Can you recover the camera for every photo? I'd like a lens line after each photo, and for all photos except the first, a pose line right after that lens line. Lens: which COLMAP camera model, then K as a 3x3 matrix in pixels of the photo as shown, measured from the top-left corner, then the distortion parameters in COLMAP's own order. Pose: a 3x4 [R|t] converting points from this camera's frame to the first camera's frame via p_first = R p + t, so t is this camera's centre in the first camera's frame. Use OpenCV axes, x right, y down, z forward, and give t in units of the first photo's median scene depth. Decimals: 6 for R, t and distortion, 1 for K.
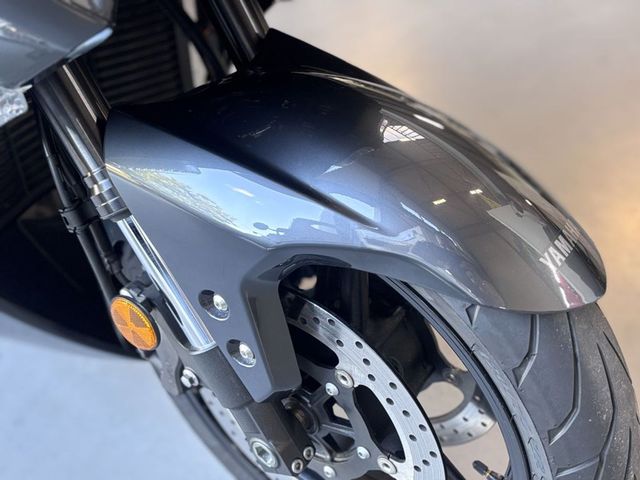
lens RADIAL K [[747.5, 0, 320.0], [0, 747.5, 240.0], [0, 0, 1]] dist [0.014349, 0.009603]
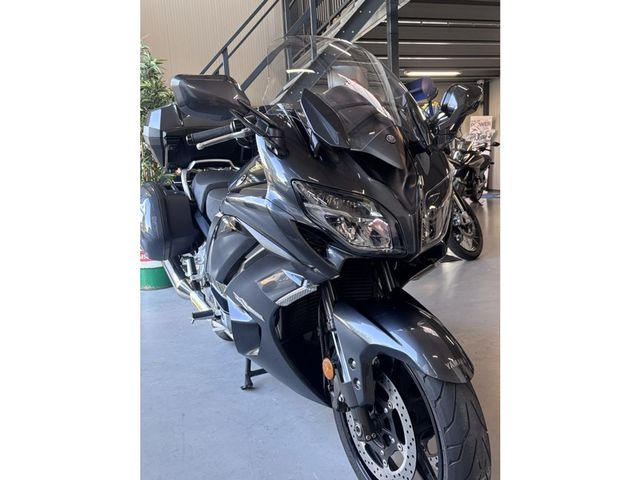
lens RADIAL K [[614.2, 0, 320.0], [0, 614.2, 240.0], [0, 0, 1]] dist [-0.000169, -0.000149]
pose [[0.904239, 0.148051, -0.400541, 0.667586], [-0.292473, 0.898157, -0.328288, 0.488463], [0.311145, 0.413999, 0.855449, -1.415934]]
